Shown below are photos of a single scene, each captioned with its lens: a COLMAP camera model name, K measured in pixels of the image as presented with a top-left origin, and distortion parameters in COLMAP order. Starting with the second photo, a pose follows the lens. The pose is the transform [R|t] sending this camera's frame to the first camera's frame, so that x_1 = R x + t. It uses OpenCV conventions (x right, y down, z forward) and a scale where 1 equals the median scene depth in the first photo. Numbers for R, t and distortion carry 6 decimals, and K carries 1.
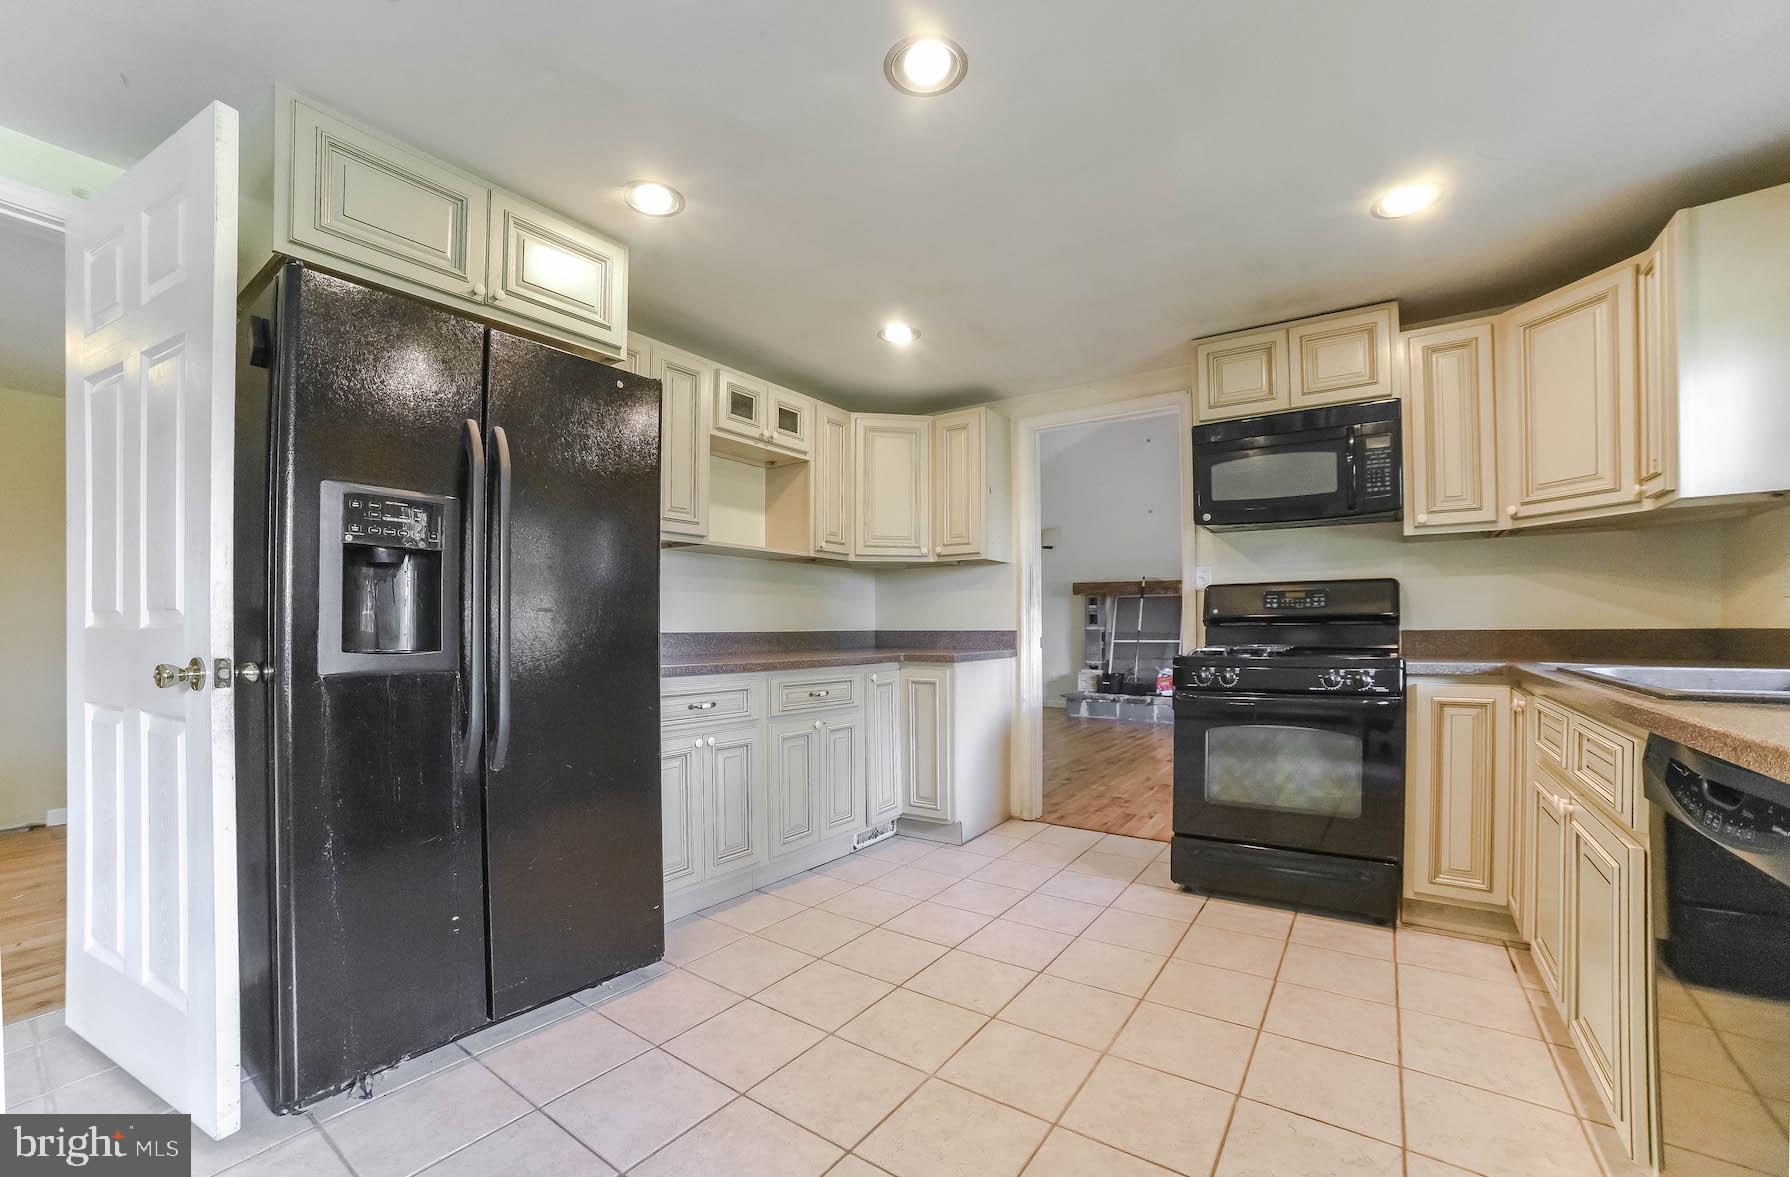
lens RADIAL K [[718.9, 0, 900.5], [0, 718.9, 632.0], [0, 0, 1]] dist [-0.094524, 0.030473]
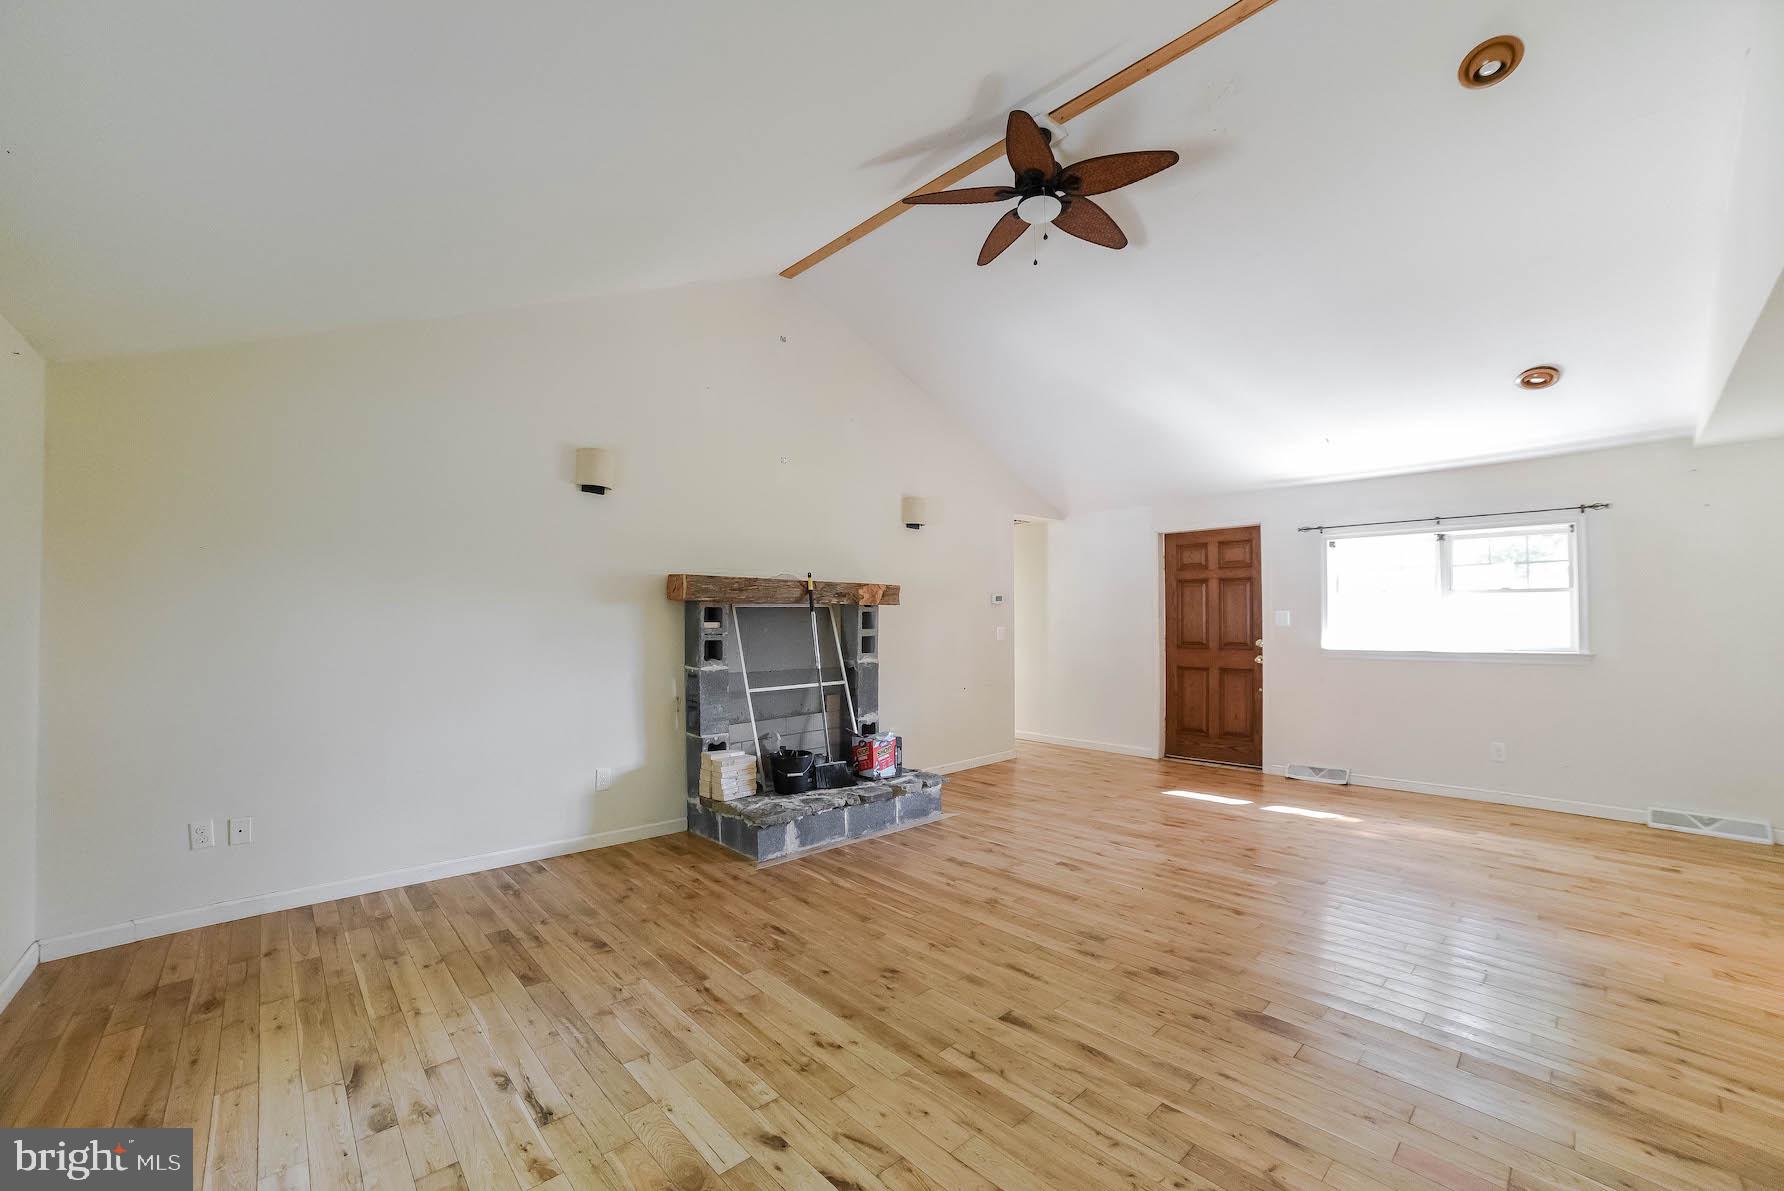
lens RADIAL K [[726.5, 0, 896.4], [0, 726.5, 614.4], [0, 0, 1]] dist [-0.096179, 0.032105]
pose [[0.207454, 0.001907, 0.978243, -0.198320], [0.014319, 0.999885, -0.004985, -0.038801], [-0.978140, 0.015041, 0.207403, 0.774344]]
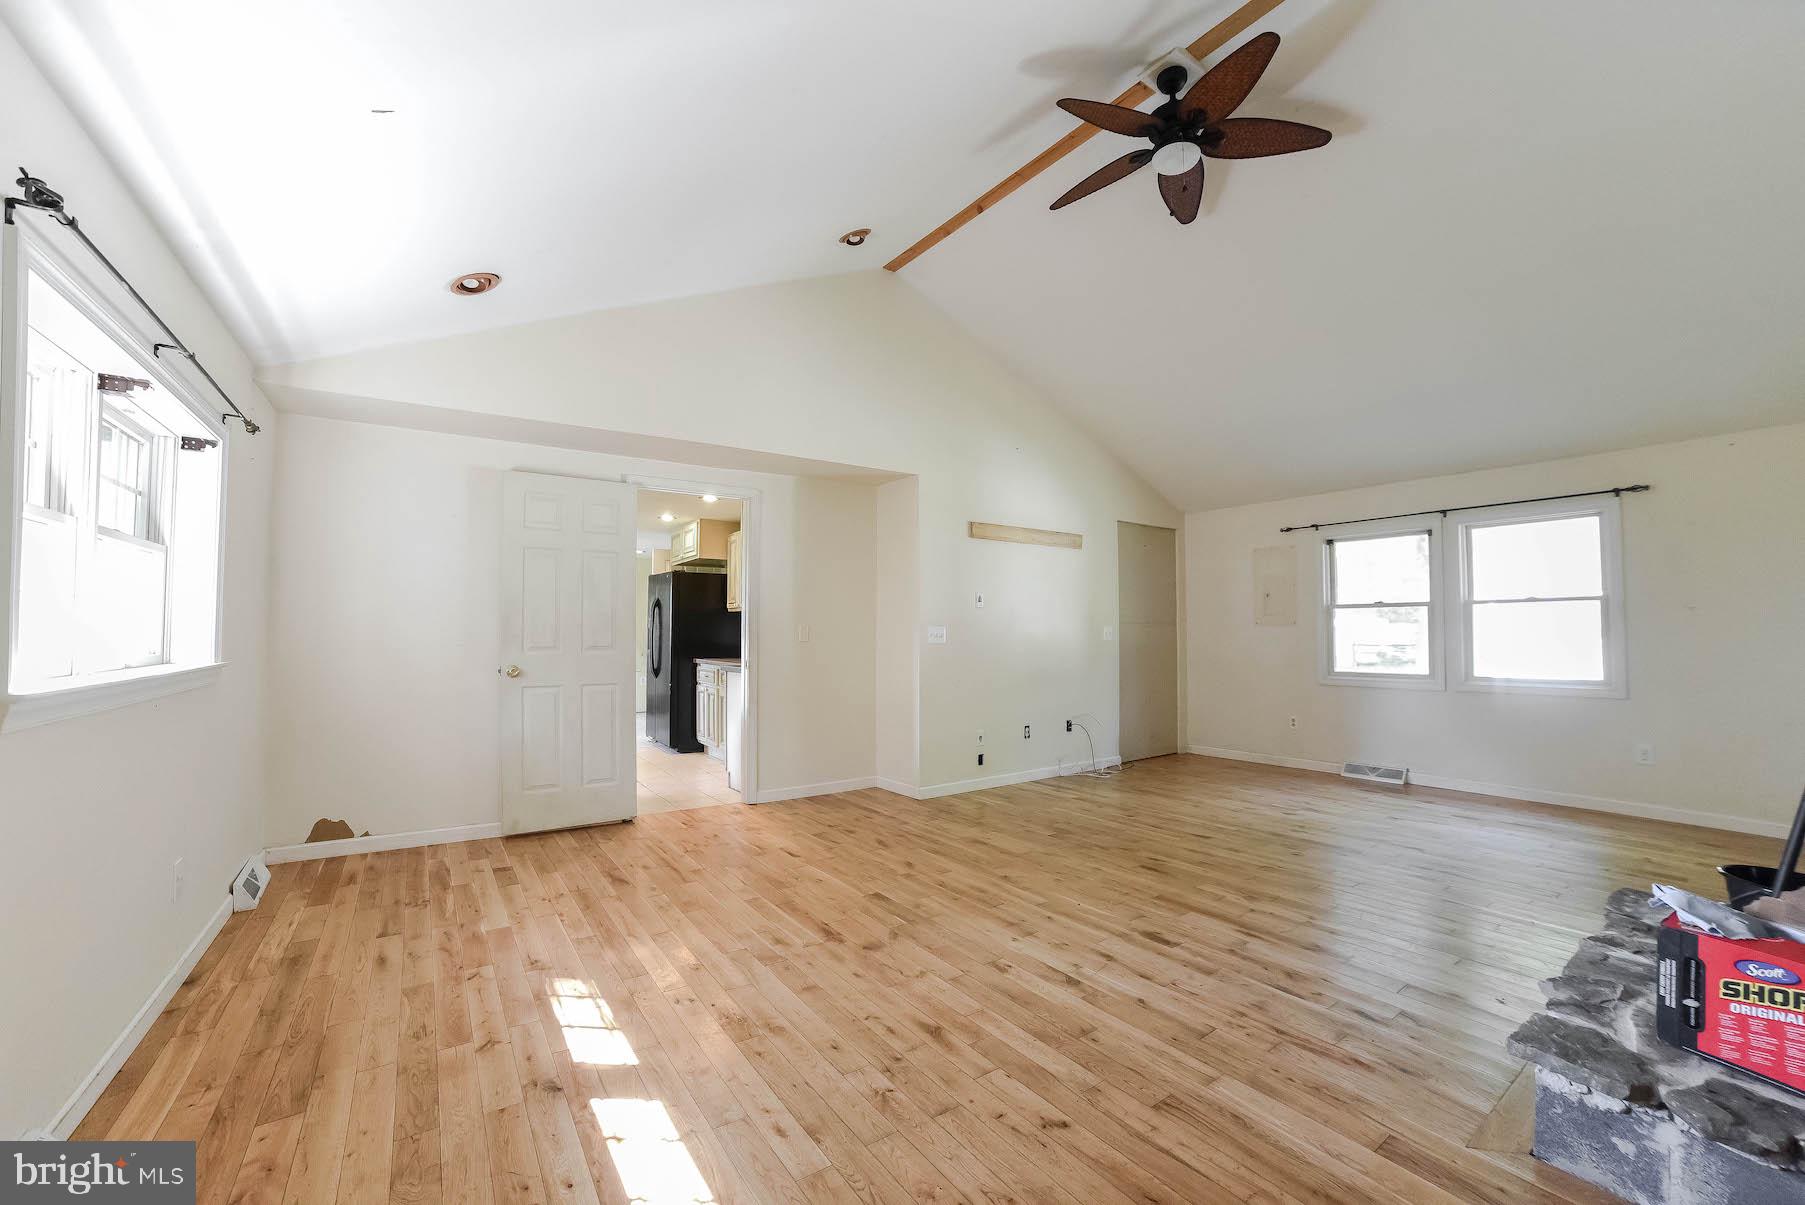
lens RADIAL K [[710.4, 0, 892.8], [0, 710.4, 636.4], [0, 0, 1]] dist [-0.126904, 0.036935]
pose [[-0.361330, 0.001139, -0.932437, 0.565532], [-0.005022, 0.999982, 0.003168, -0.019681], [0.932424, 0.005828, -0.361318, 0.761316]]
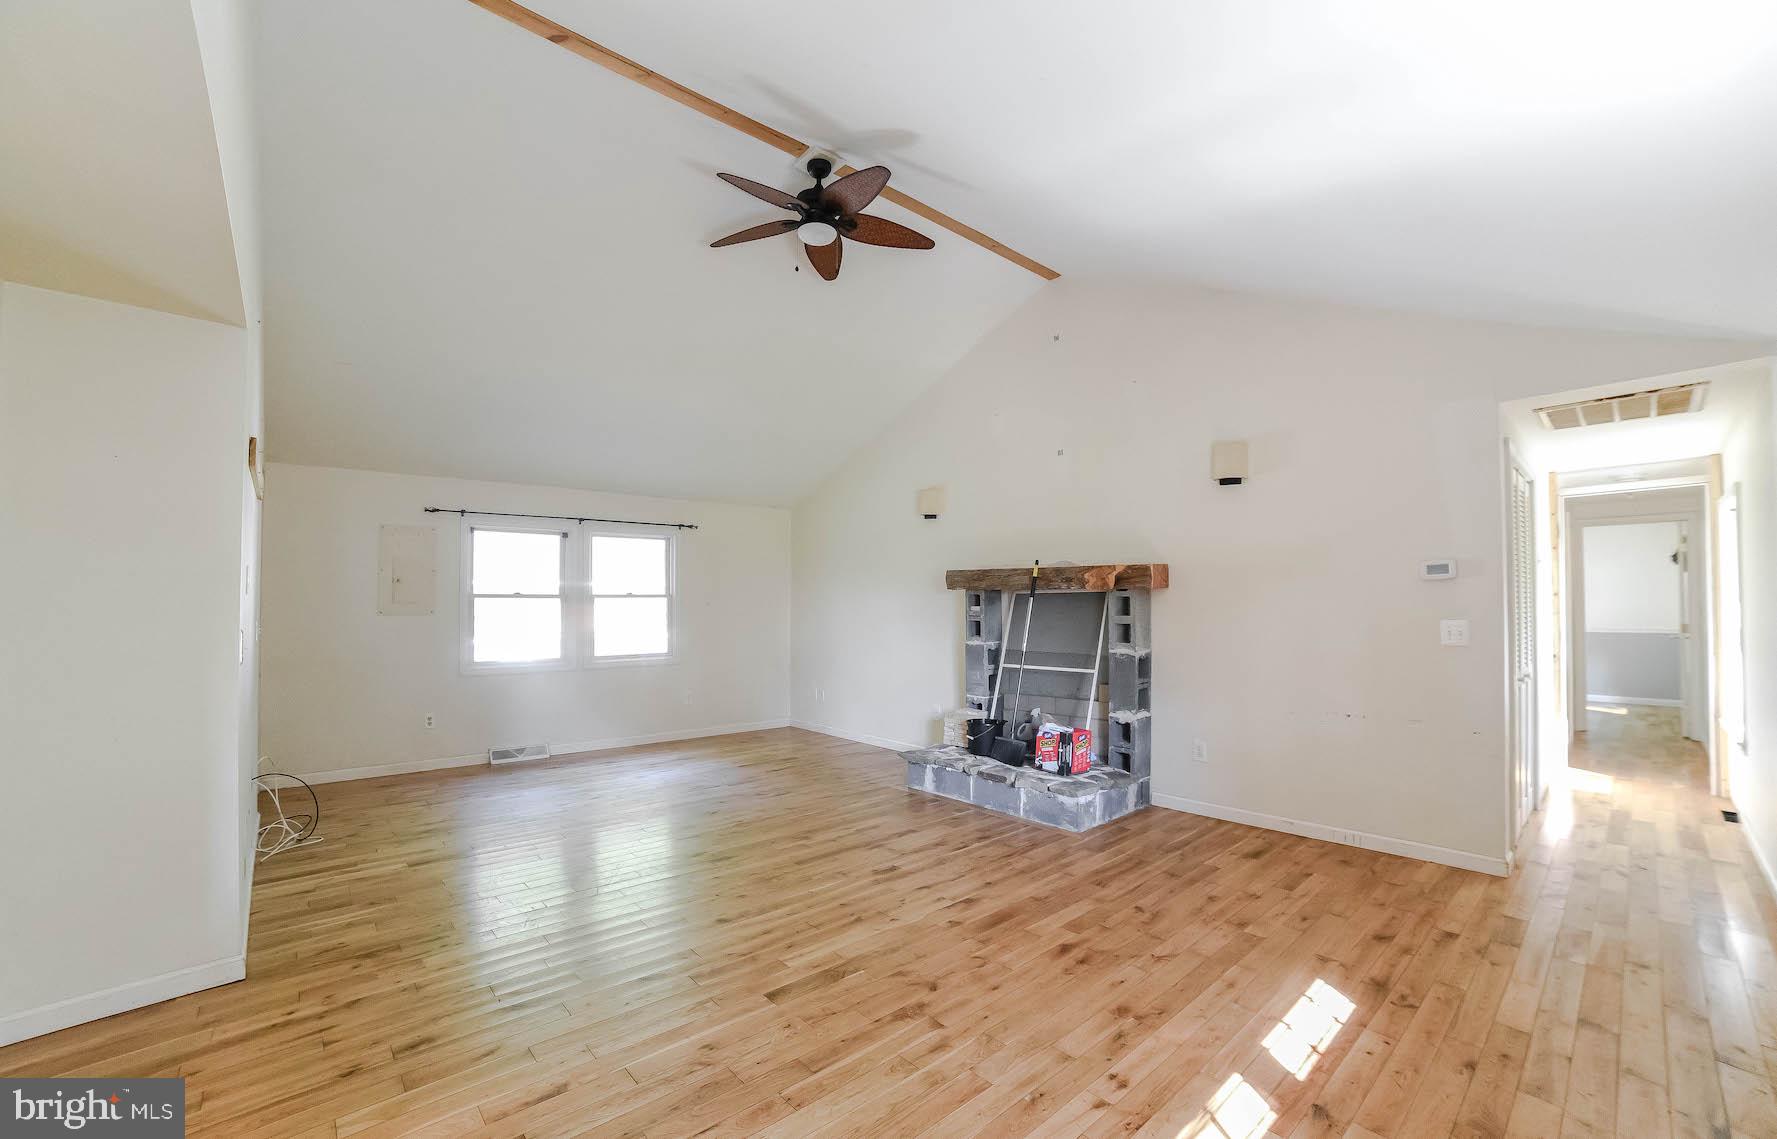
lens RADIAL K [[718.7, 0, 887.2], [0, 718.7, 592.6], [0, 0, 1]] dist [-0.065104, 0.000221]
pose [[0.972264, -0.006932, -0.233784, 0.342736], [0.001923, 0.999764, -0.021646, -0.036098], [0.233879, 0.020596, 0.972048, 0.368136]]
